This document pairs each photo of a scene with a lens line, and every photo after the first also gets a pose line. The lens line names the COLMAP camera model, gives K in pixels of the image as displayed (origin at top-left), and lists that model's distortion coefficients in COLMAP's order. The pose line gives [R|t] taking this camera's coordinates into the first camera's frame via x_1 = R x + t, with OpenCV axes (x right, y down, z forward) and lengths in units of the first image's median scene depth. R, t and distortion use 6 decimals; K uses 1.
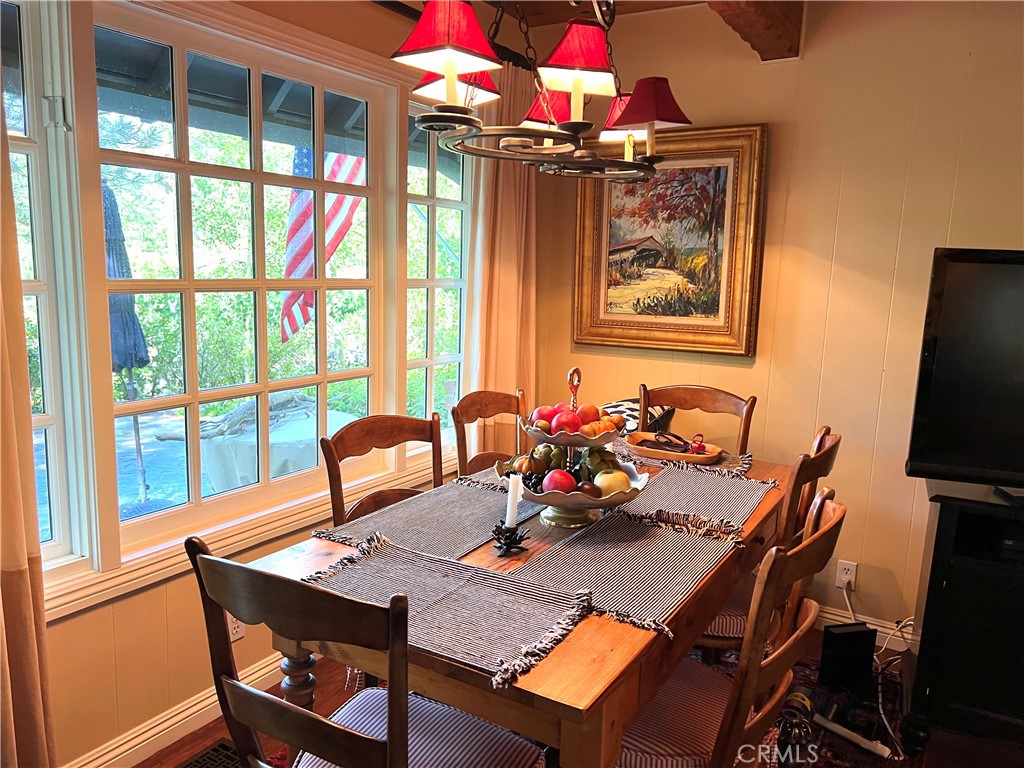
lens RADIAL K [[781.9, 0, 510.4], [0, 781.9, 401.6], [0, 0, 1]] dist [0.033807, -0.019120]
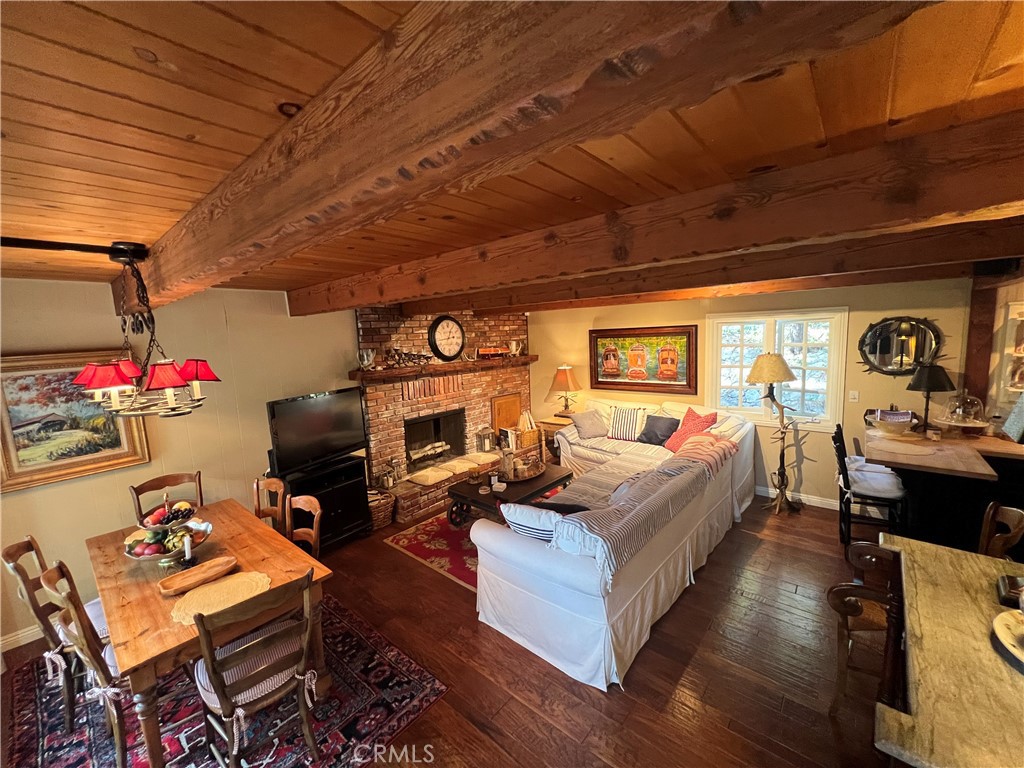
lens RADIAL K [[409.1, 0, 512.7], [0, 409.1, 385.1], [0, 0, 1]] dist [-0.000031, 0.000472]
pose [[0.179524, -0.162332, 0.970268, -0.473516], [0.224034, 0.967122, 0.120353, -0.159266], [-0.957904, 0.195766, 0.209990, -0.102953]]
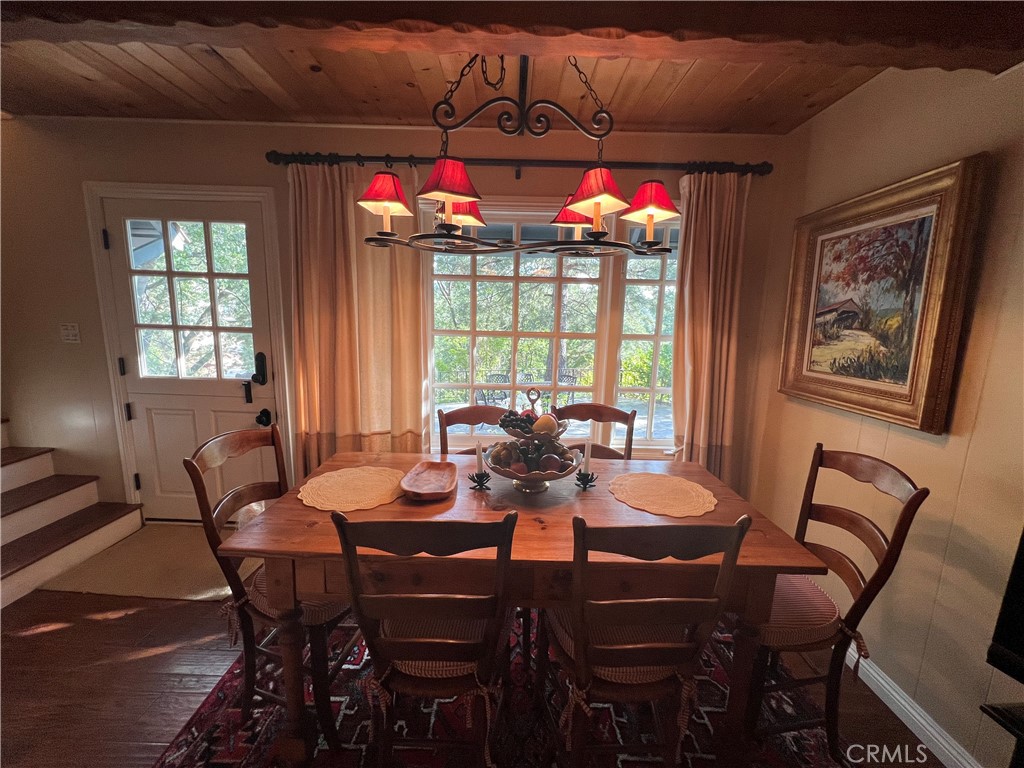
lens RADIAL K [[409.1, 0, 513.7], [0, 409.1, 385.6], [0, 0, 1]] dist [-0.000031, 0.000472]
pose [[0.505474, 0.129333, -0.853093, 0.436741], [-0.164002, 0.985080, 0.052168, -0.056483], [0.847112, 0.113540, 0.519144, 0.373174]]
